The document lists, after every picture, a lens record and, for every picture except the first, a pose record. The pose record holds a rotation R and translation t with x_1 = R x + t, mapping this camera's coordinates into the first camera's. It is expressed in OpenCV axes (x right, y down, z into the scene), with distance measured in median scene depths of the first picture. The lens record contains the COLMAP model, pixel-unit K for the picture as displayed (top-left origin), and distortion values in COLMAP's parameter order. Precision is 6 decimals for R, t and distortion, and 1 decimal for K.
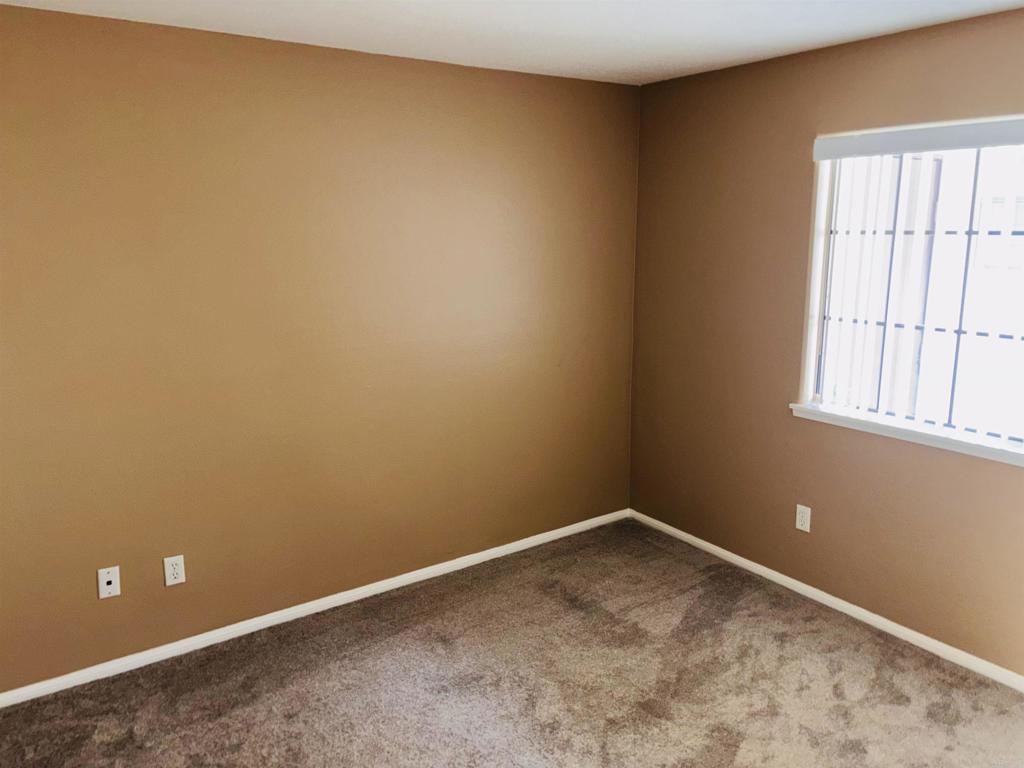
lens RADIAL K [[785.4, 0, 509.2], [0, 785.4, 369.3], [0, 0, 1]] dist [0.068234, -0.068574]
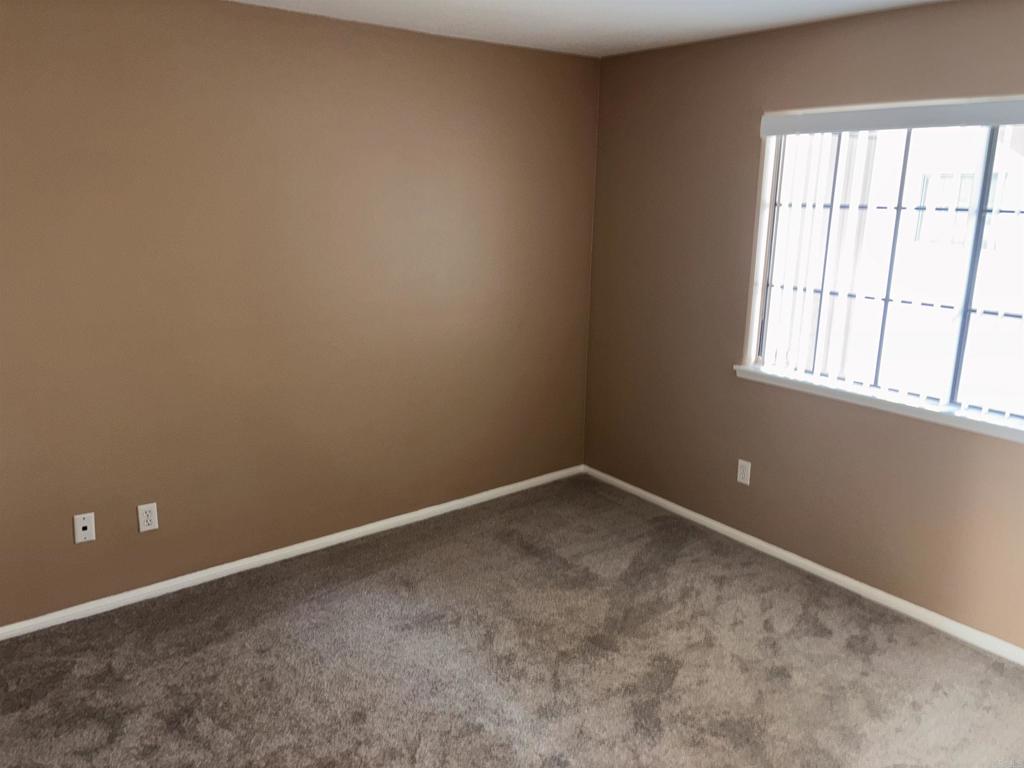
lens RADIAL K [[790.0, 0, 510.1], [0, 790.0, 361.7], [0, 0, 1]] dist [0.054919, -0.052030]
pose [[0.998487, 0.011078, 0.053858, -0.005378], [-0.012924, 0.999337, 0.034038, 0.007039], [-0.053445, -0.034683, 0.997968, -0.058792]]
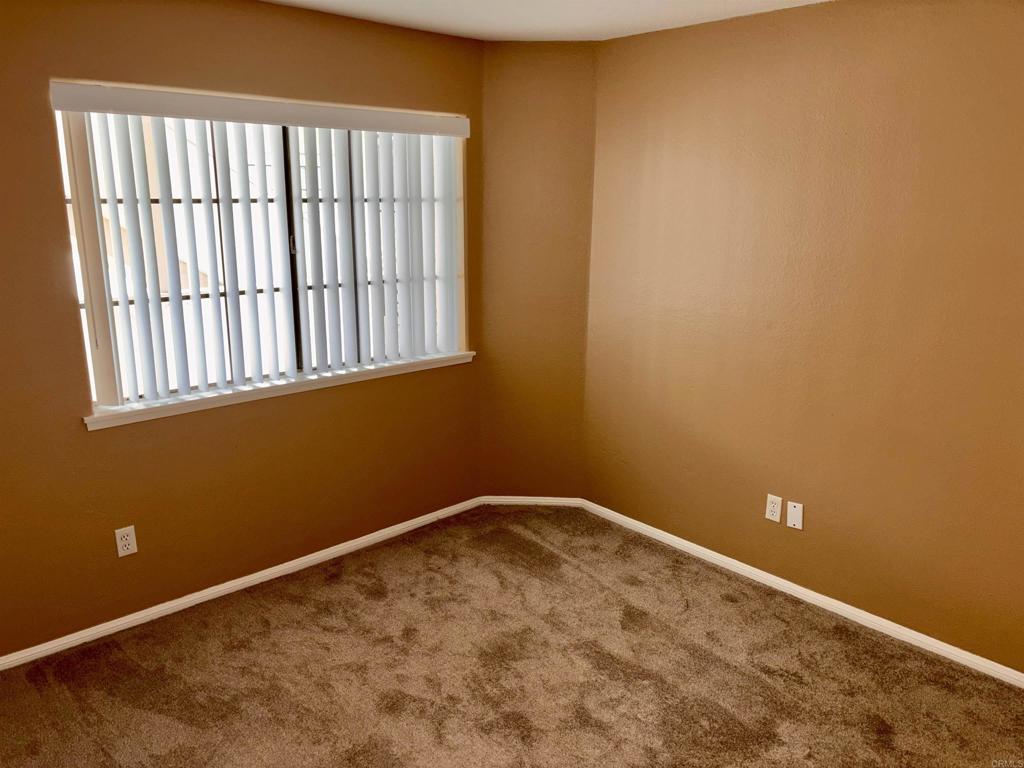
lens RADIAL K [[739.9, 0, 486.3], [0, 739.9, 383.1], [0, 0, 1]] dist [0.001976, 0.000180]
pose [[-0.101724, -0.229518, 0.967974, -0.458971], [0.194779, 0.949593, 0.245629, -0.107430], [-0.975558, 0.213528, -0.051891, 0.715898]]
